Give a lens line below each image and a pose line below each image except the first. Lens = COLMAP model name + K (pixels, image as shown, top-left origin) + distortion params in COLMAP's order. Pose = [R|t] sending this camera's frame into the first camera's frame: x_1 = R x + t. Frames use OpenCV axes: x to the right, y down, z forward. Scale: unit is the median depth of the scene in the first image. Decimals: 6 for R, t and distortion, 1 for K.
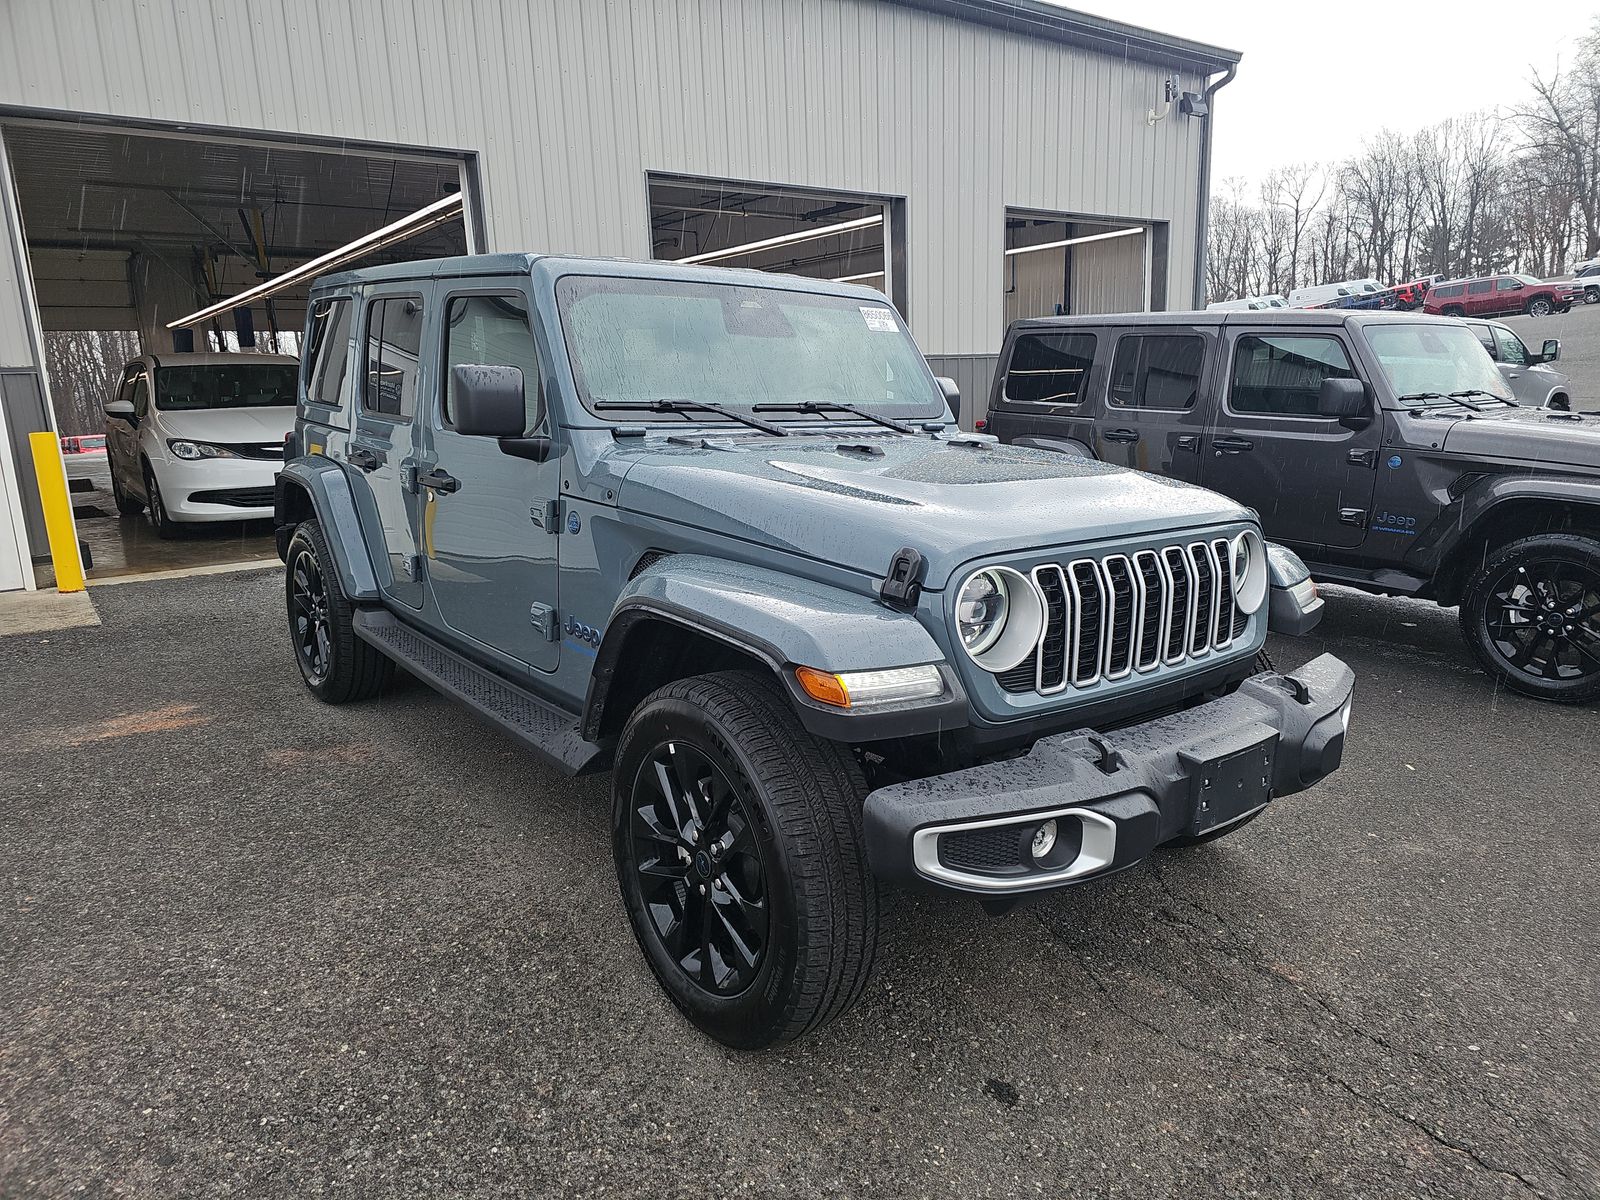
lens RADIAL K [[1051.4, 0, 812.3], [0, 1051.4, 593.8], [0, 0, 1]] dist [0.062917, -0.054959]
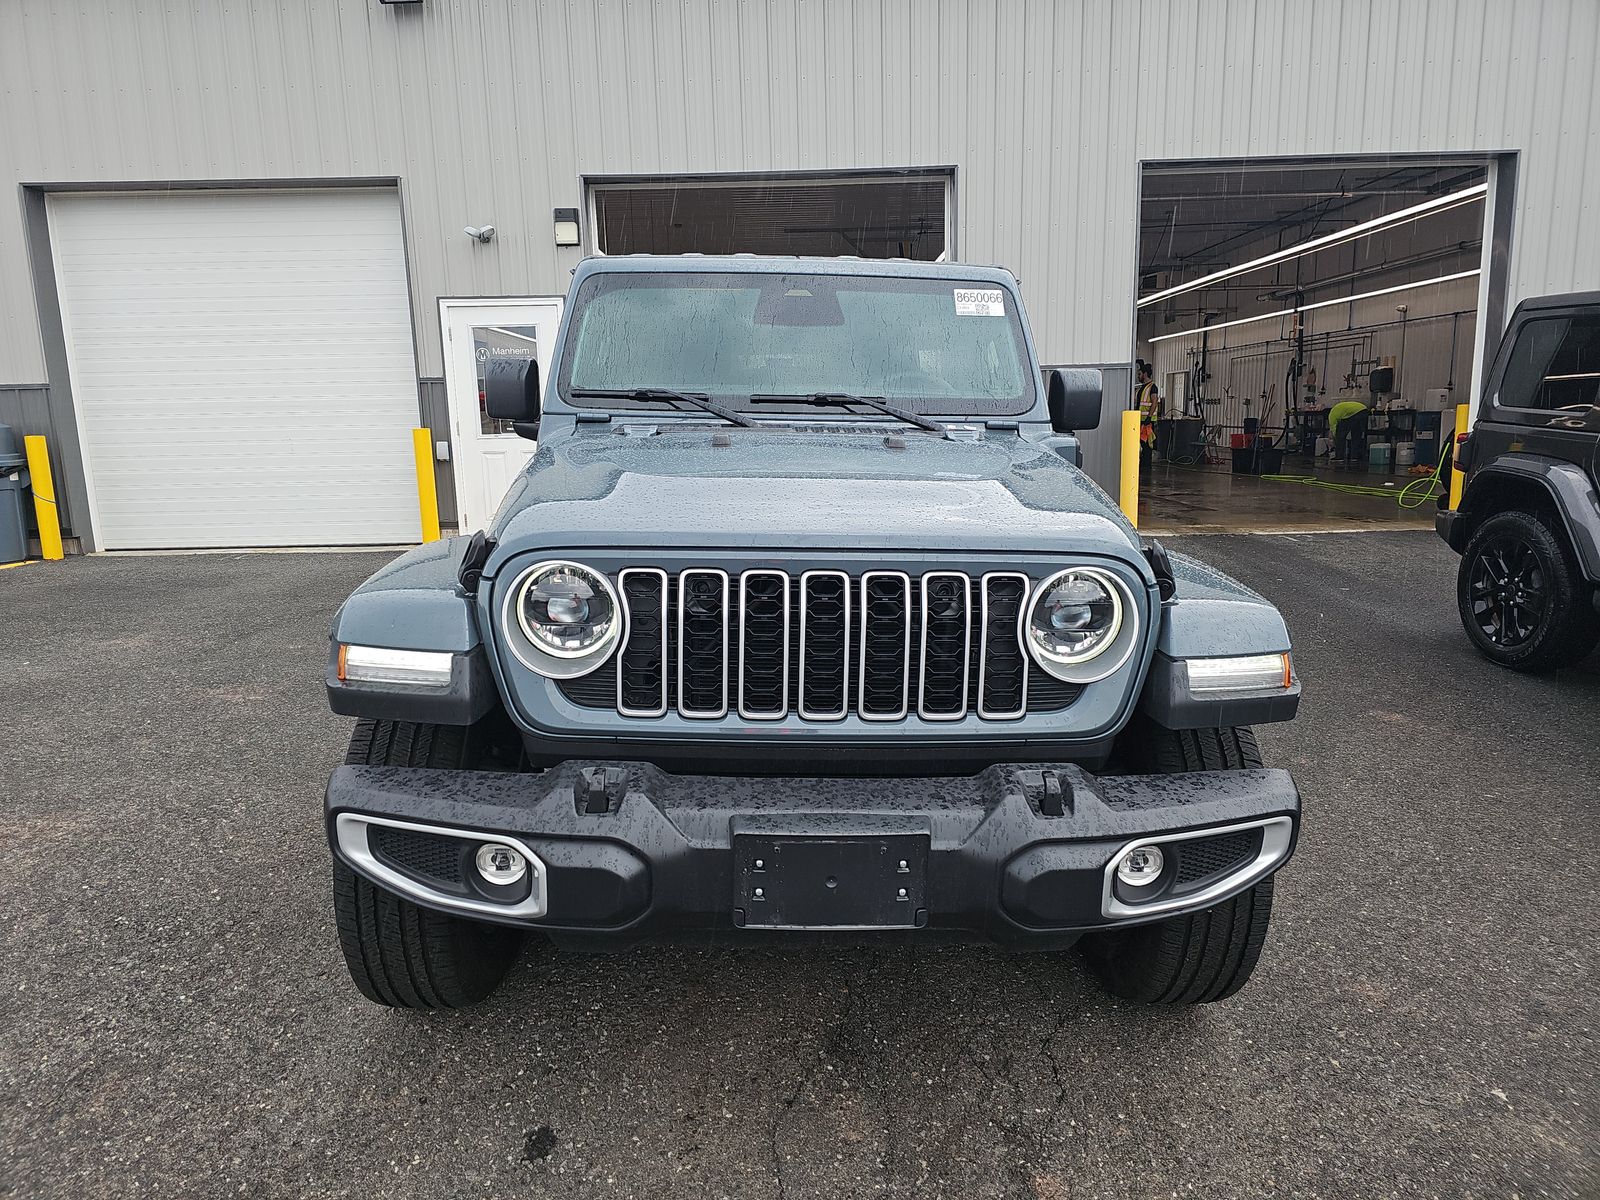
lens RADIAL K [[1051.4, 0, 812.3], [0, 1051.4, 593.8], [0, 0, 1]] dist [0.062917, -0.054959]
pose [[0.797818, 0.116975, -0.591441, 0.635341], [-0.124652, 0.991805, 0.028011, -0.036274], [0.589871, 0.051376, 0.805861, 0.289283]]
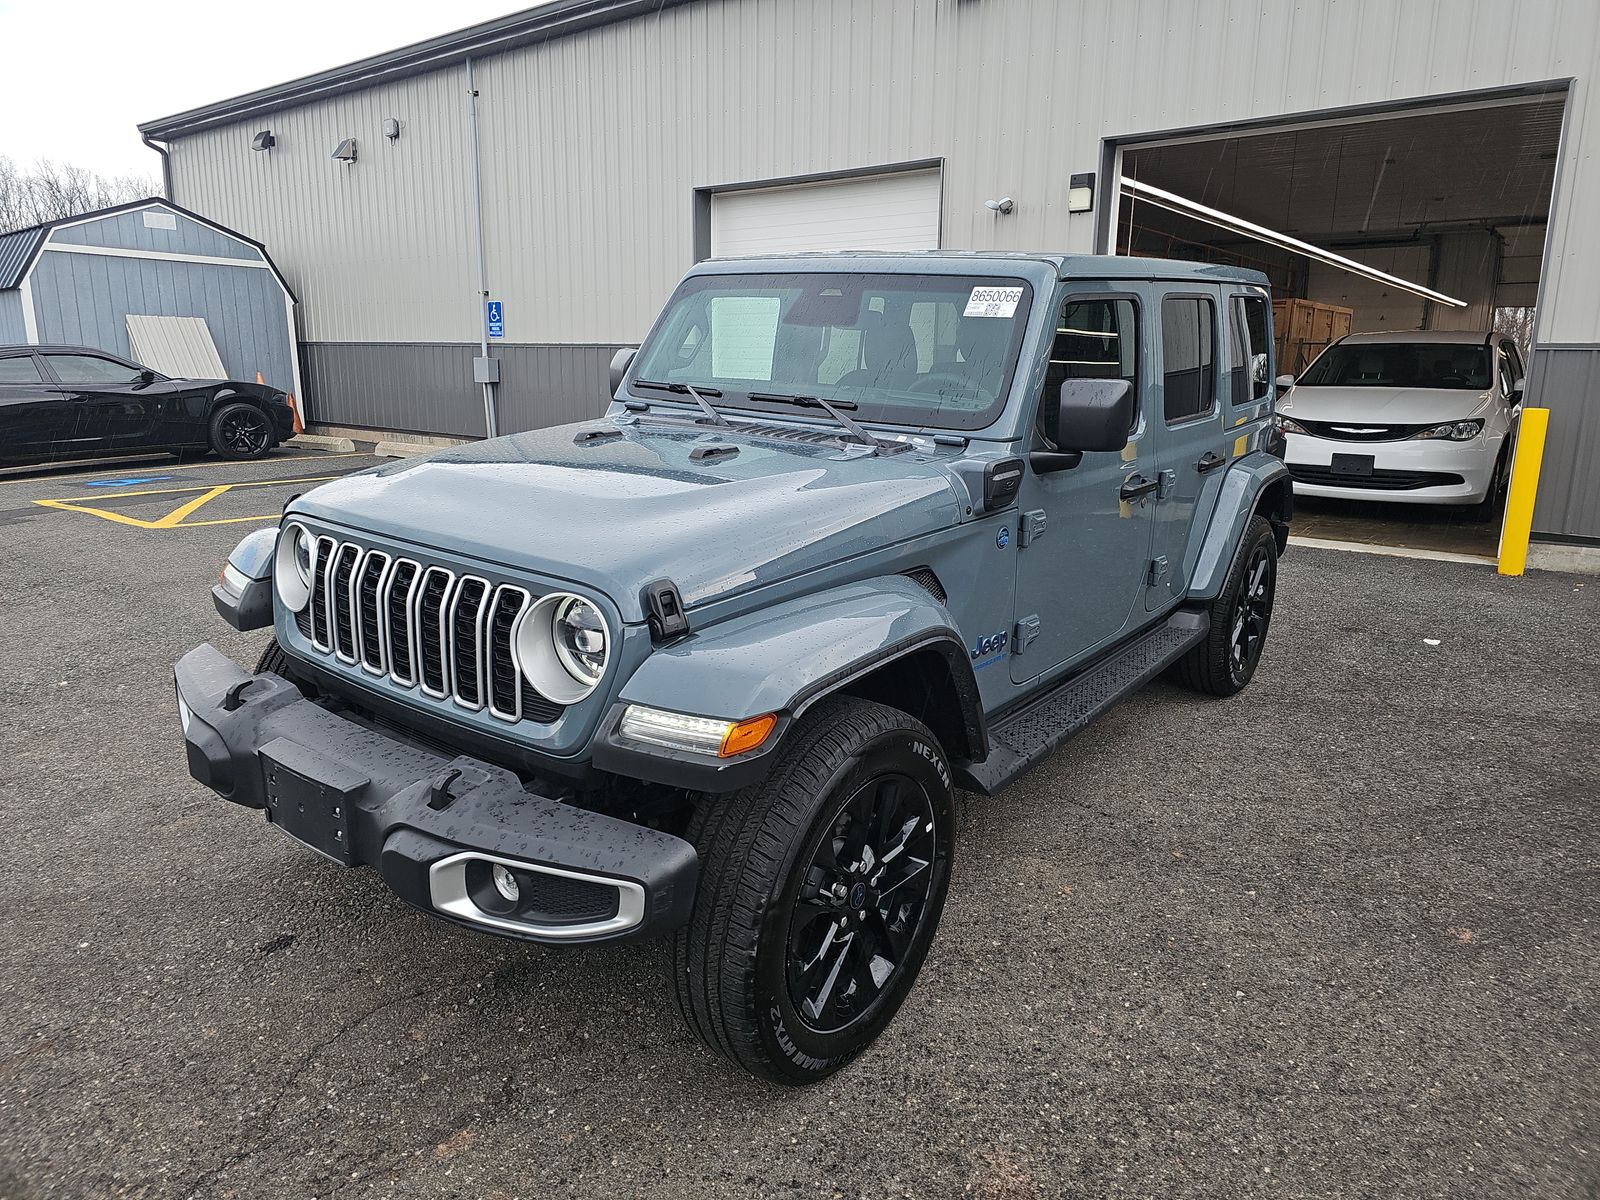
lens RADIAL K [[1086.8, 0, 800.6], [0, 1086.8, 565.7], [0, 0, 1]] dist [0.006561, -0.001503]
pose [[0.230689, 0.211188, -0.949833, 1.078447], [-0.216579, 0.962819, 0.161474, -0.219609], [0.948618, 0.168463, 0.267851, 0.874896]]
